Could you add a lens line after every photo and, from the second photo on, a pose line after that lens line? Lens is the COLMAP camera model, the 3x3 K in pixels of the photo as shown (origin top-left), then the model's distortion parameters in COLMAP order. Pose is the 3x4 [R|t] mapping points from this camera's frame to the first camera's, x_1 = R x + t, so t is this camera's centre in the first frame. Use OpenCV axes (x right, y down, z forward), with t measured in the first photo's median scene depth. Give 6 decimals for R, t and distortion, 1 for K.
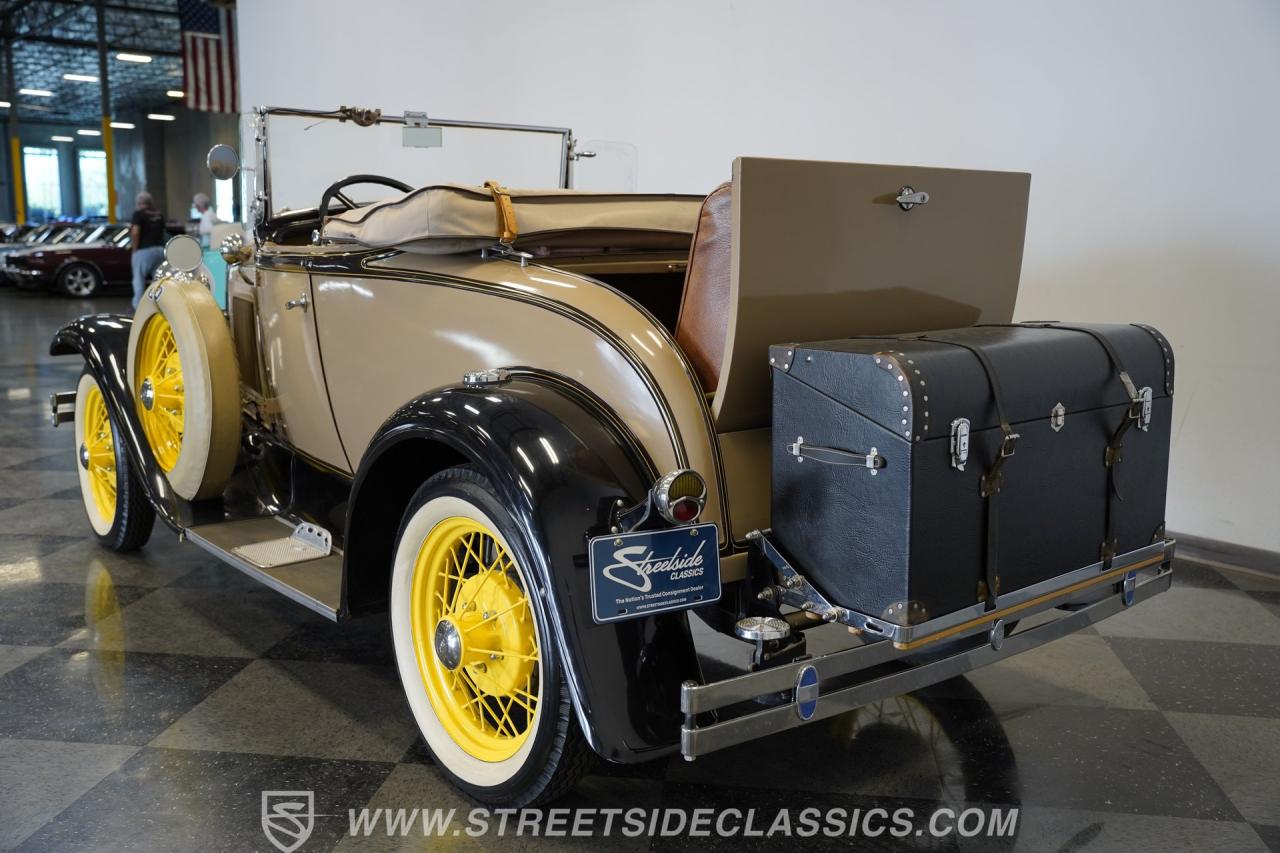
lens RADIAL K [[1200.1, 0, 645.9], [0, 1200.1, 419.5], [0, 0, 1]] dist [-0.005331, 0.087501]
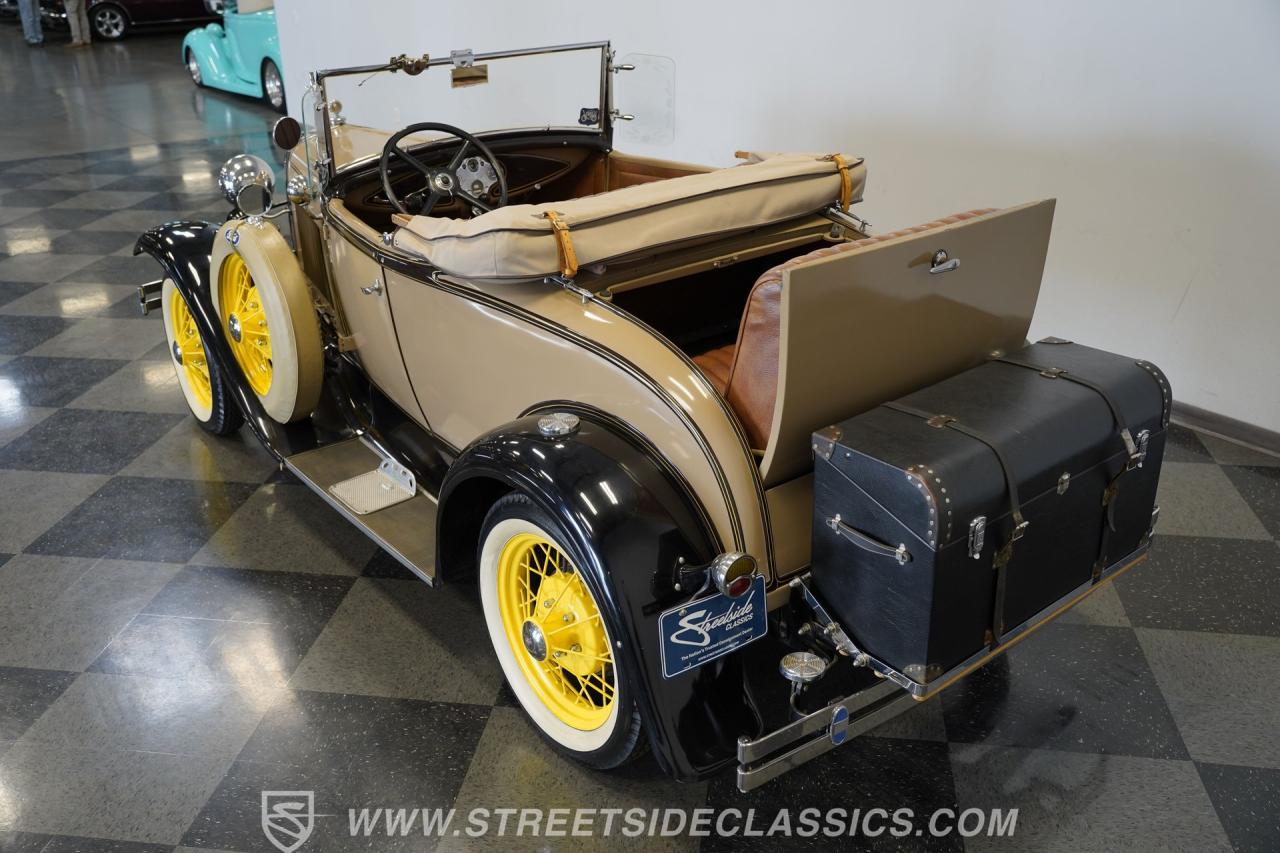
lens RADIAL K [[1139.5, 0, 647.3], [0, 1139.5, 411.7], [0, 0, 1]] dist [-0.033141, 0.071568]
pose [[0.999728, -0.013865, -0.018748, -0.026849], [0.018165, 0.967201, 0.253361, -0.294223], [0.014620, -0.253633, 0.967190, -0.029122]]
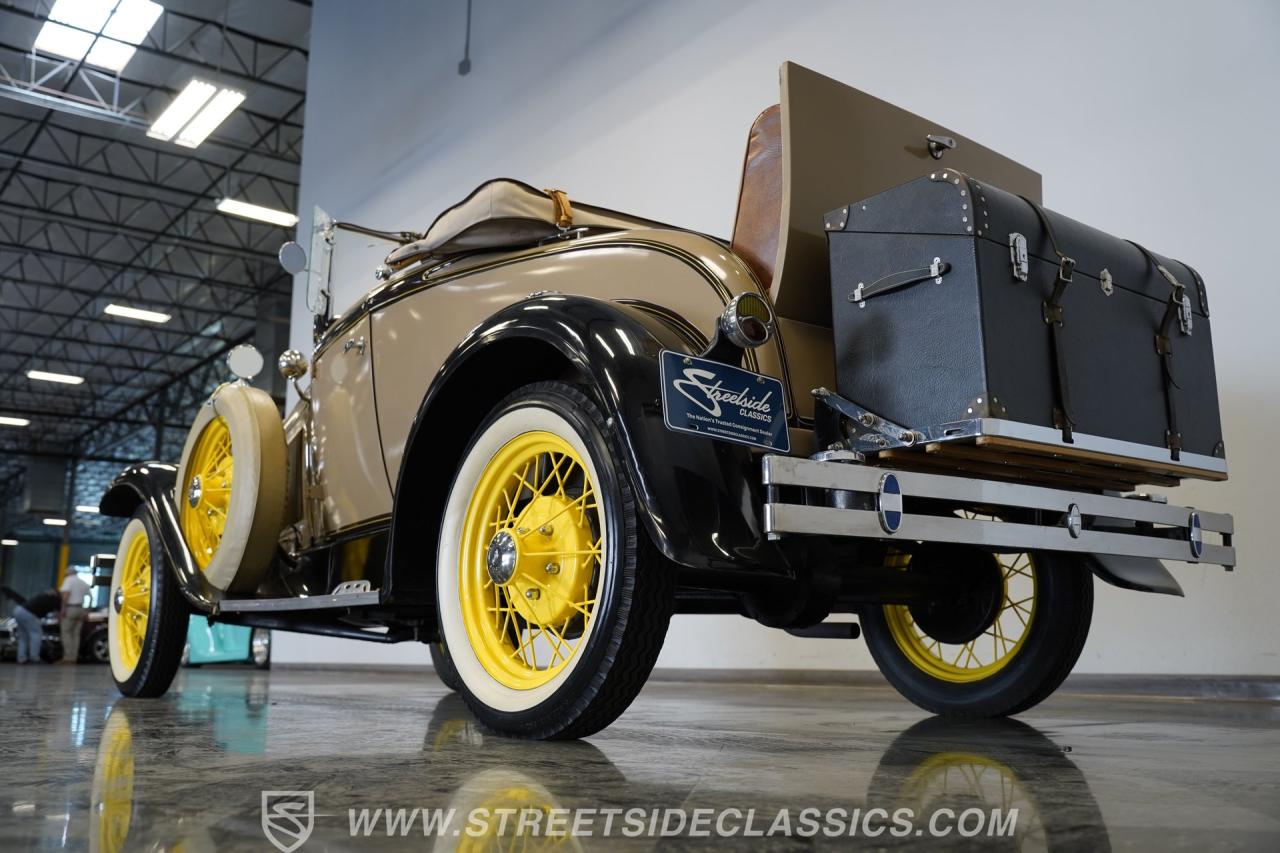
lens RADIAL K [[1139.5, 0, 647.3], [0, 1139.5, 411.7], [0, 0, 1]] dist [-0.033141, 0.071568]
pose [[0.999918, -0.012377, 0.003134, -0.046860], [0.012698, 0.938405, -0.345305, 0.366013], [0.001333, 0.345317, 0.938485, 0.103507]]
